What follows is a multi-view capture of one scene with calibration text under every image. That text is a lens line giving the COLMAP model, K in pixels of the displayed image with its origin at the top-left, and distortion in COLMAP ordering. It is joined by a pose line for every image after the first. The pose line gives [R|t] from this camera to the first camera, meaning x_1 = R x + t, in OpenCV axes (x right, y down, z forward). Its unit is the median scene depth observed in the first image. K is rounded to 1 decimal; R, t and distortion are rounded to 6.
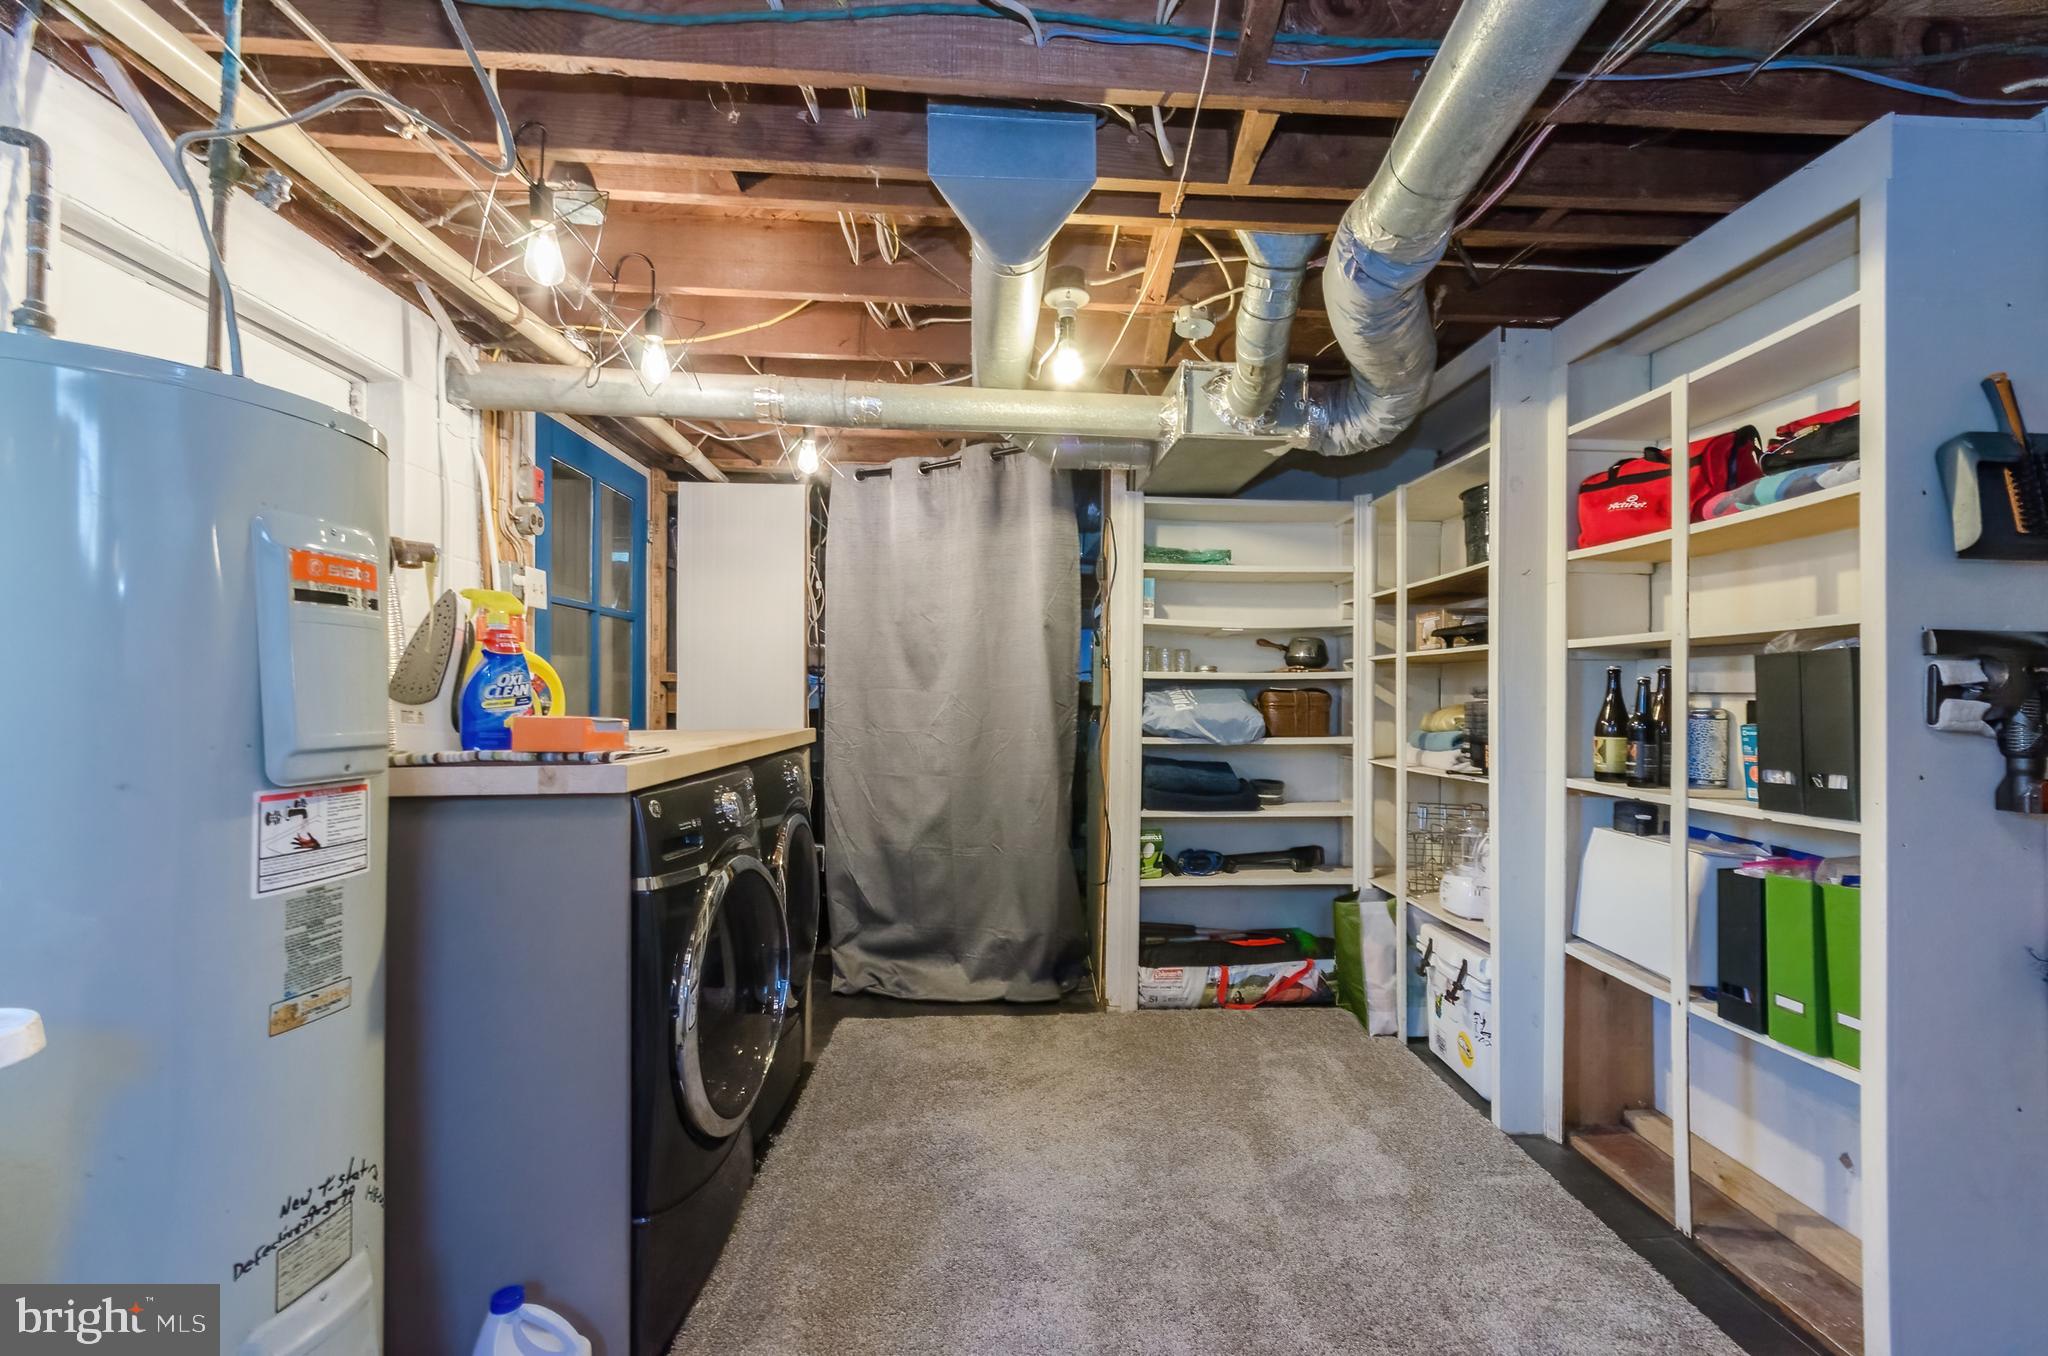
lens RADIAL K [[911.3, 0, 1037.1], [0, 911.3, 689.1], [0, 0, 1]] dist [0.011791, 0.000801]
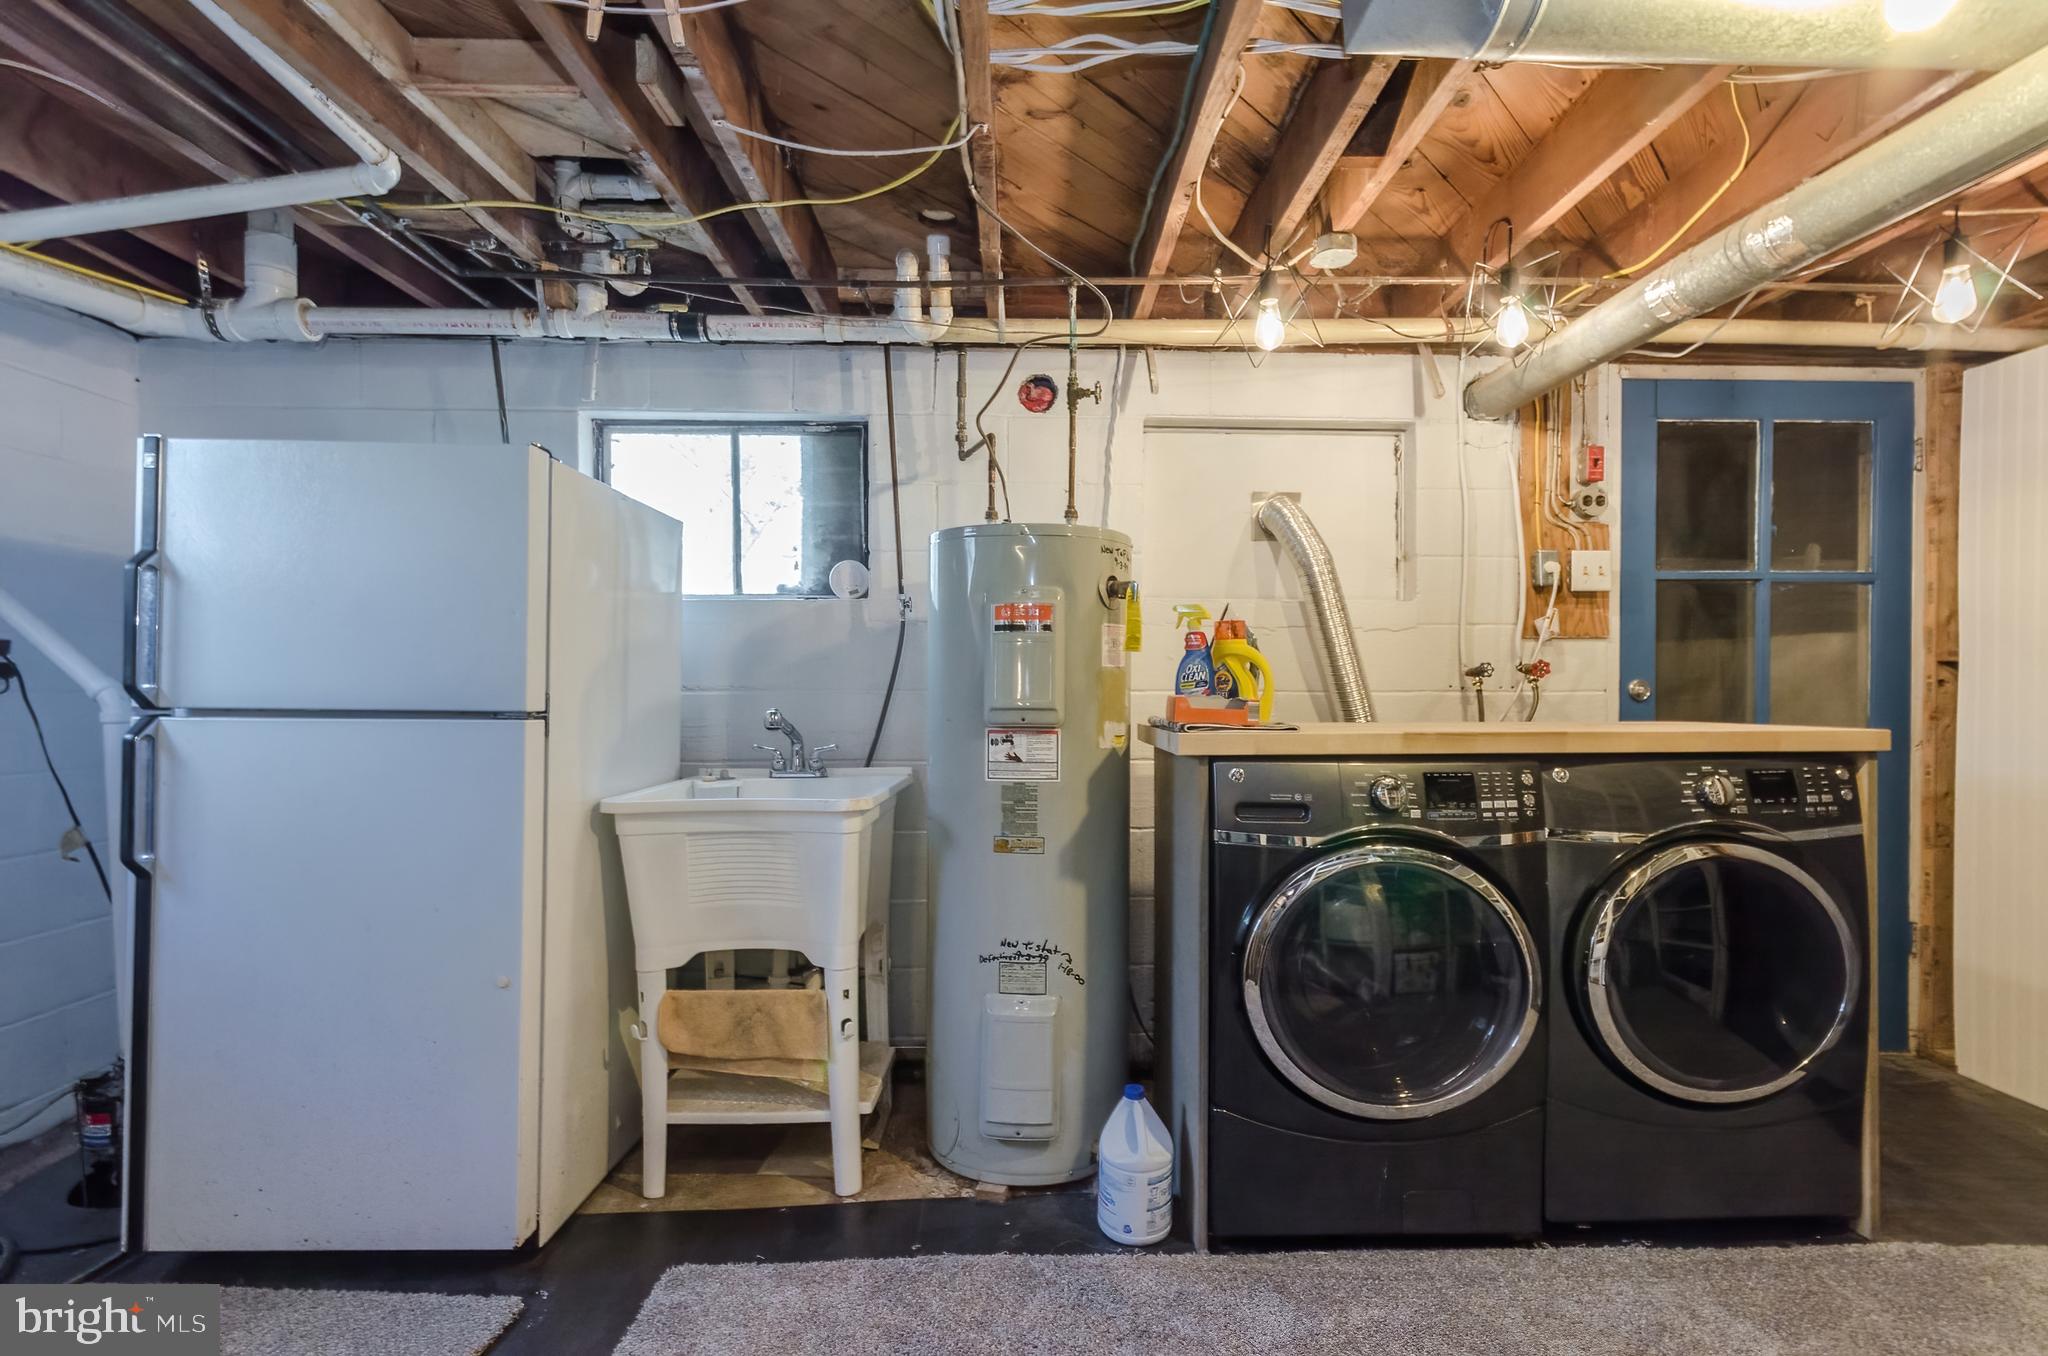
lens RADIAL K [[911.3, 0, 1036.8], [0, 911.3, 680.9], [0, 0, 1]] dist [0.011791, 0.000801]
pose [[-0.020358, -0.009075, -0.999752, 1.073661], [0.008500, 0.999921, -0.009249, 0.026092], [0.999757, -0.008686, -0.020280, 1.070623]]
